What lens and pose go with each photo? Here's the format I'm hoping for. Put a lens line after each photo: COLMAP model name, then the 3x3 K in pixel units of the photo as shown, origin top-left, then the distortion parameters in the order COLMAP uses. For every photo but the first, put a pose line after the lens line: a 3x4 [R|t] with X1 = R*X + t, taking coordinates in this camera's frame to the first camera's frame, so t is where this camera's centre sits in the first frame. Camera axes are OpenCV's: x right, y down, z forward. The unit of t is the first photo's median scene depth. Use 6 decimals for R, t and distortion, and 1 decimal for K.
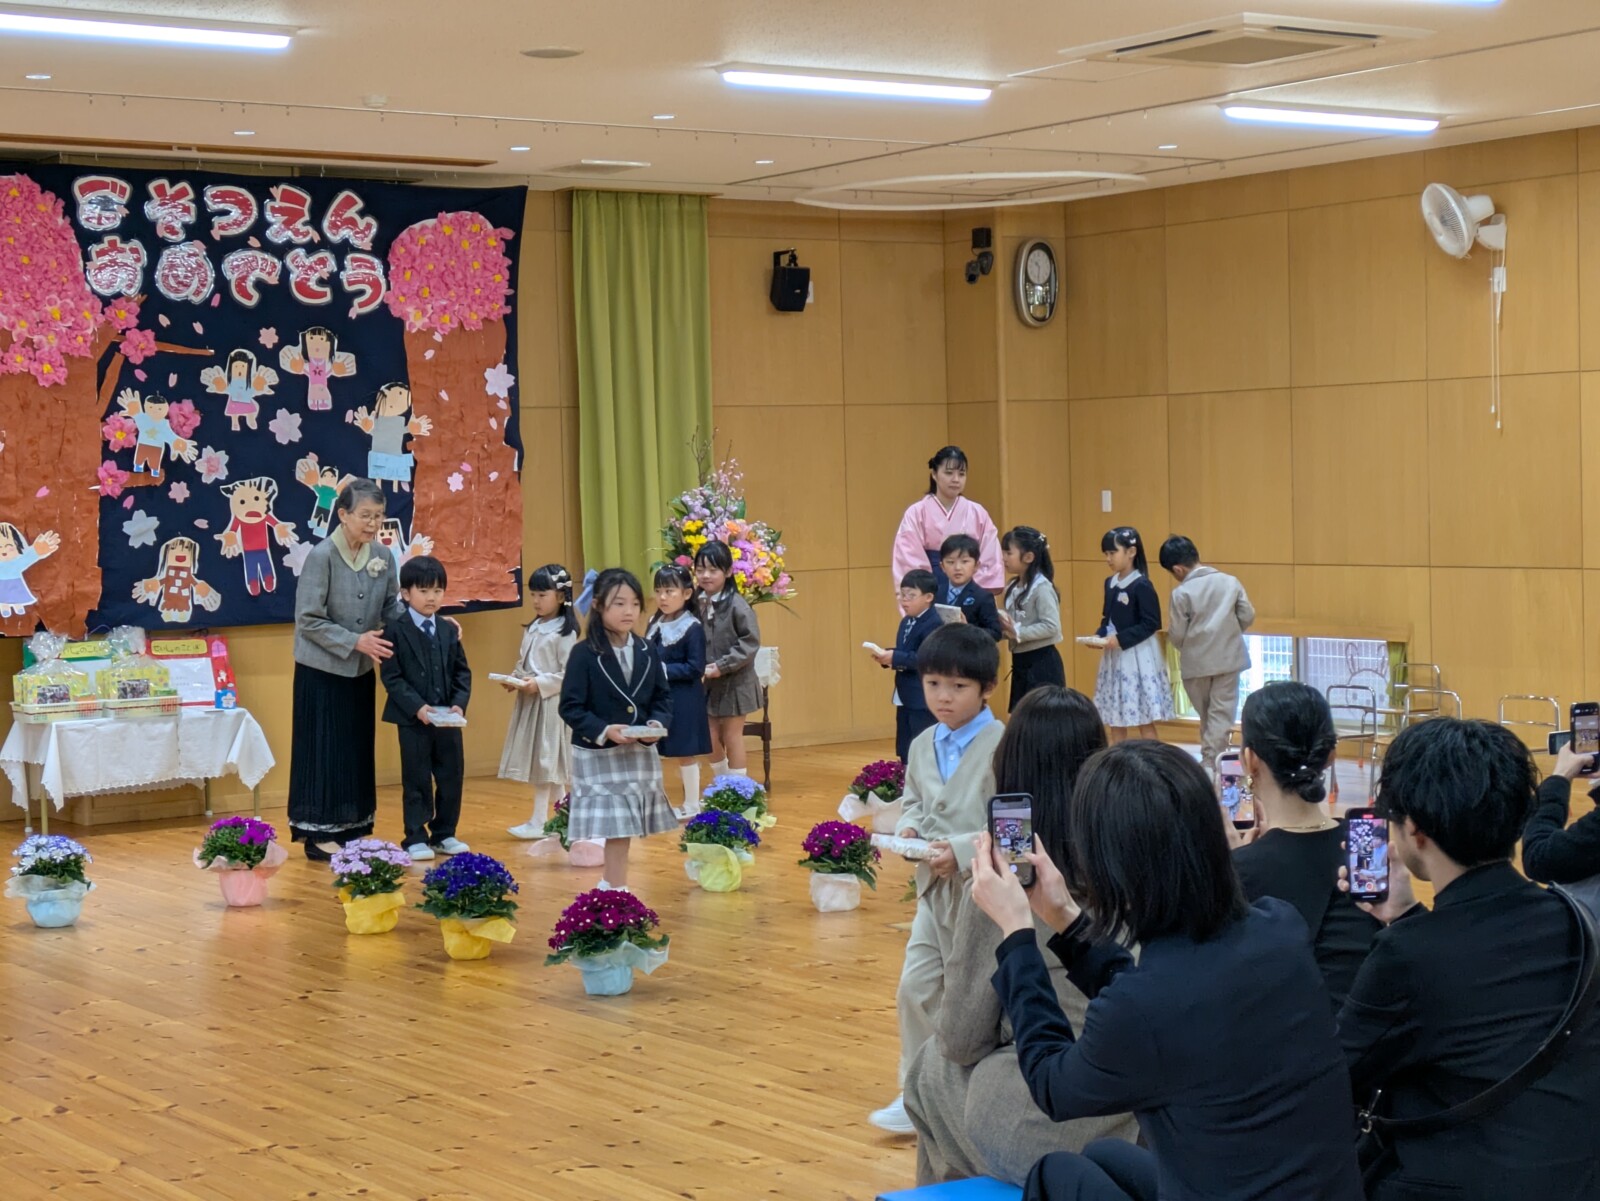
lens RADIAL K [[2737.6, 0, 741.1], [0, 2737.6, 558.0], [0, 0, 1]] dist [0.144461, -0.501866]
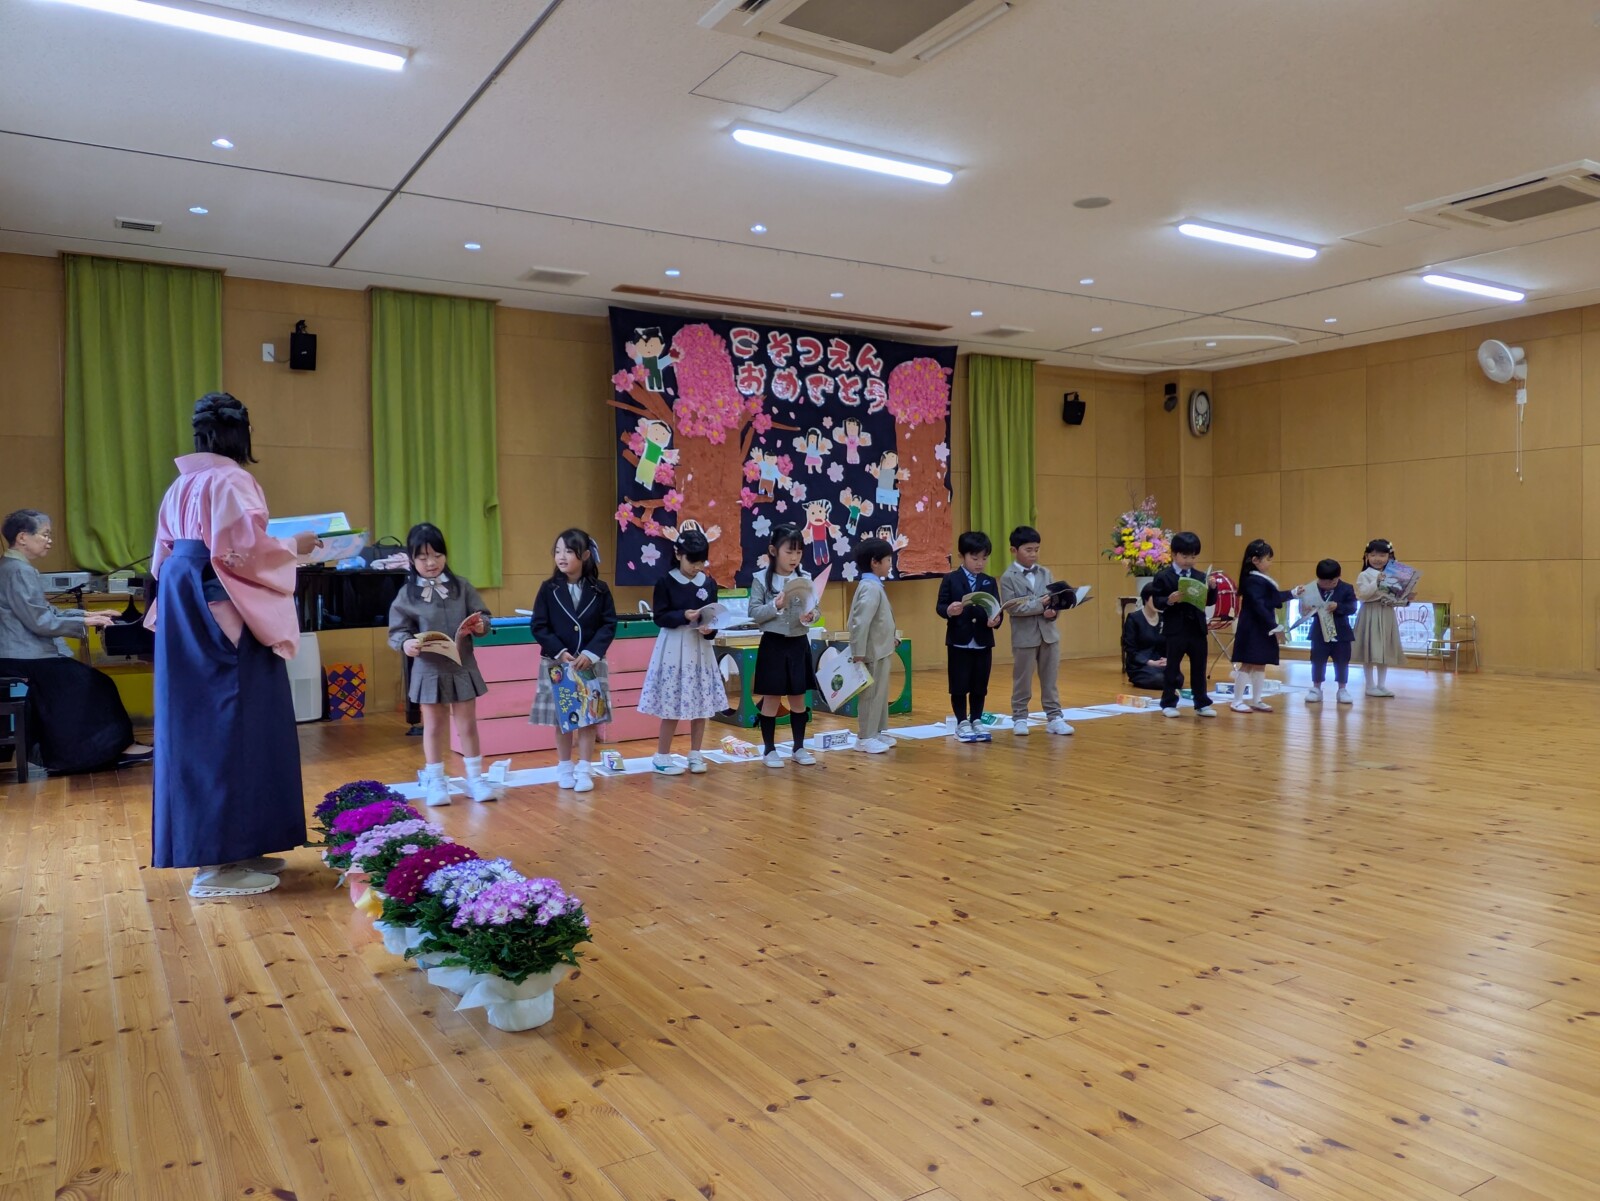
lens RADIAL K [[1138.1, 0, 809.9], [0, 1138.1, 589.6], [0, 0, 1]] dist [0.019053, -0.000849]
pose [[0.998972, 0.012407, -0.043590, -0.149283], [-0.012511, 0.999920, -0.002109, 0.030812], [0.043560, 0.002652, 0.999047, 0.255007]]
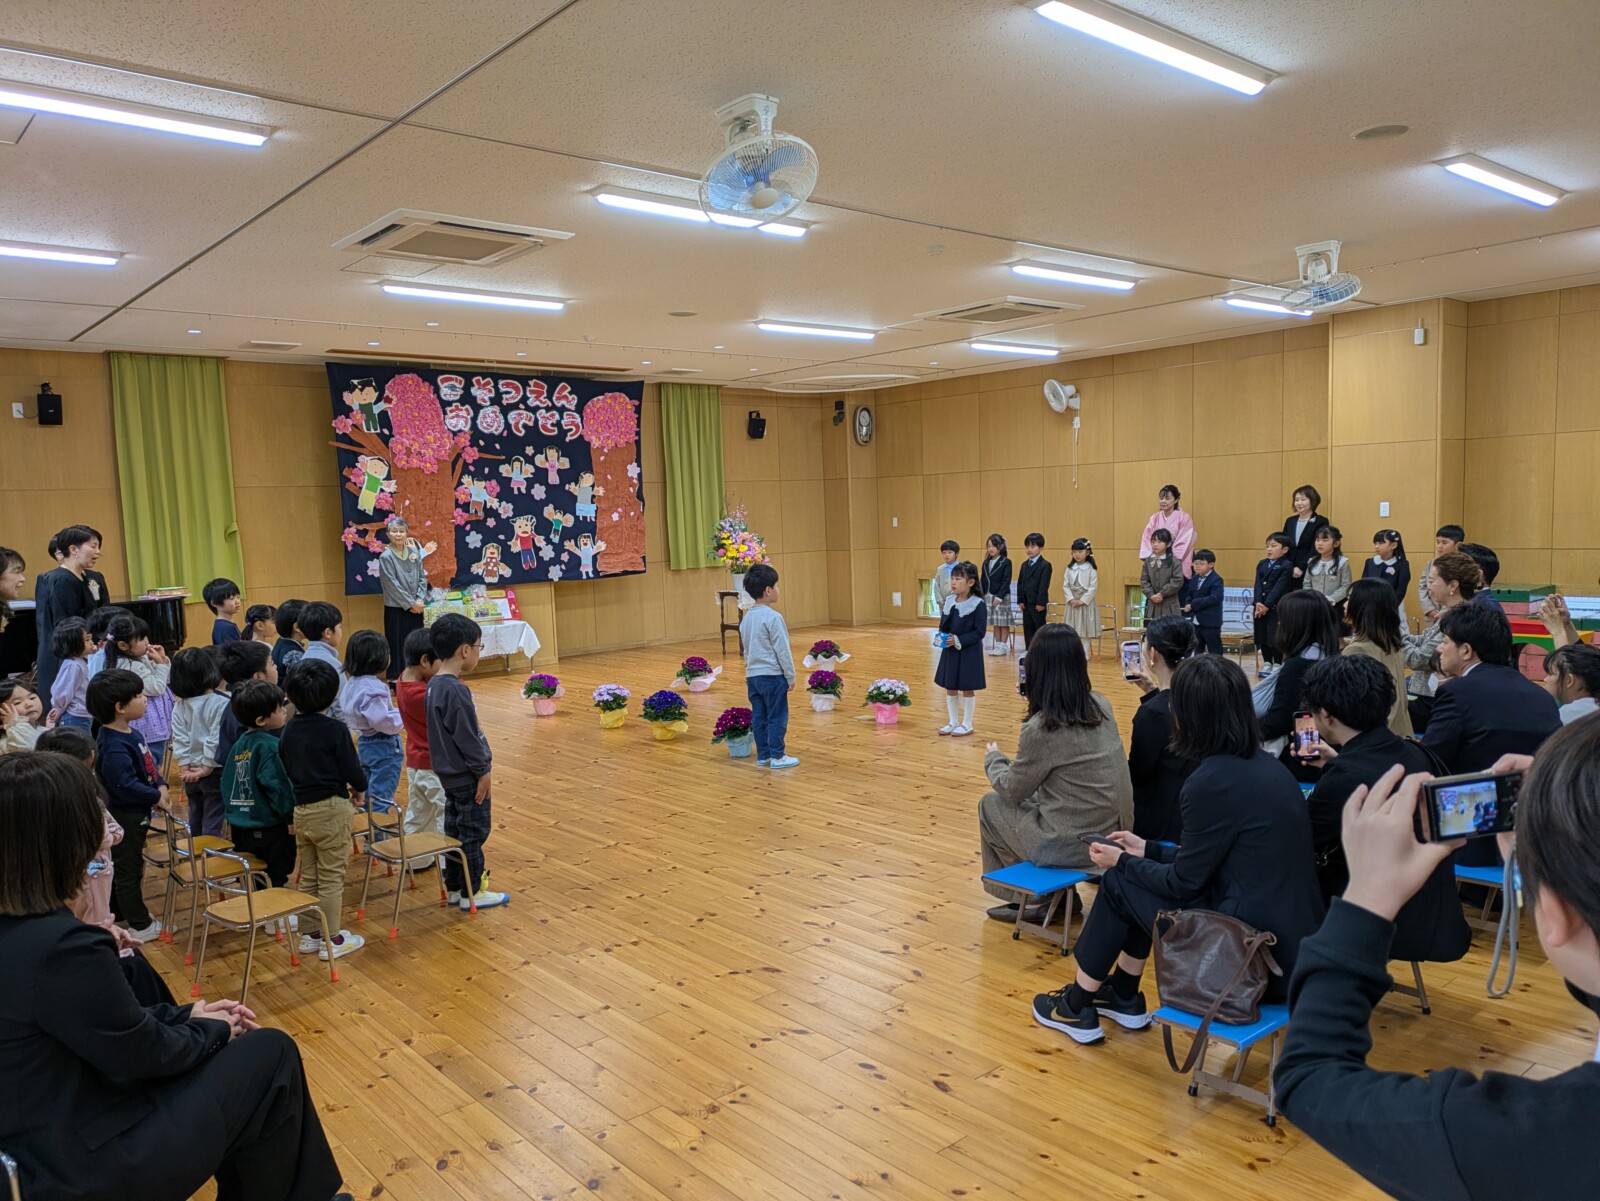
lens RADIAL K [[1144.2, 0, 786.4], [0, 1144.2, 610.0], [0, 0, 1]] dist [0.094584, -0.097713]
pose [[0.995378, -0.018912, 0.094152, -0.057836], [0.013627, 0.998312, 0.056462, -0.003118], [-0.095061, -0.054918, 0.993955, 0.069958]]
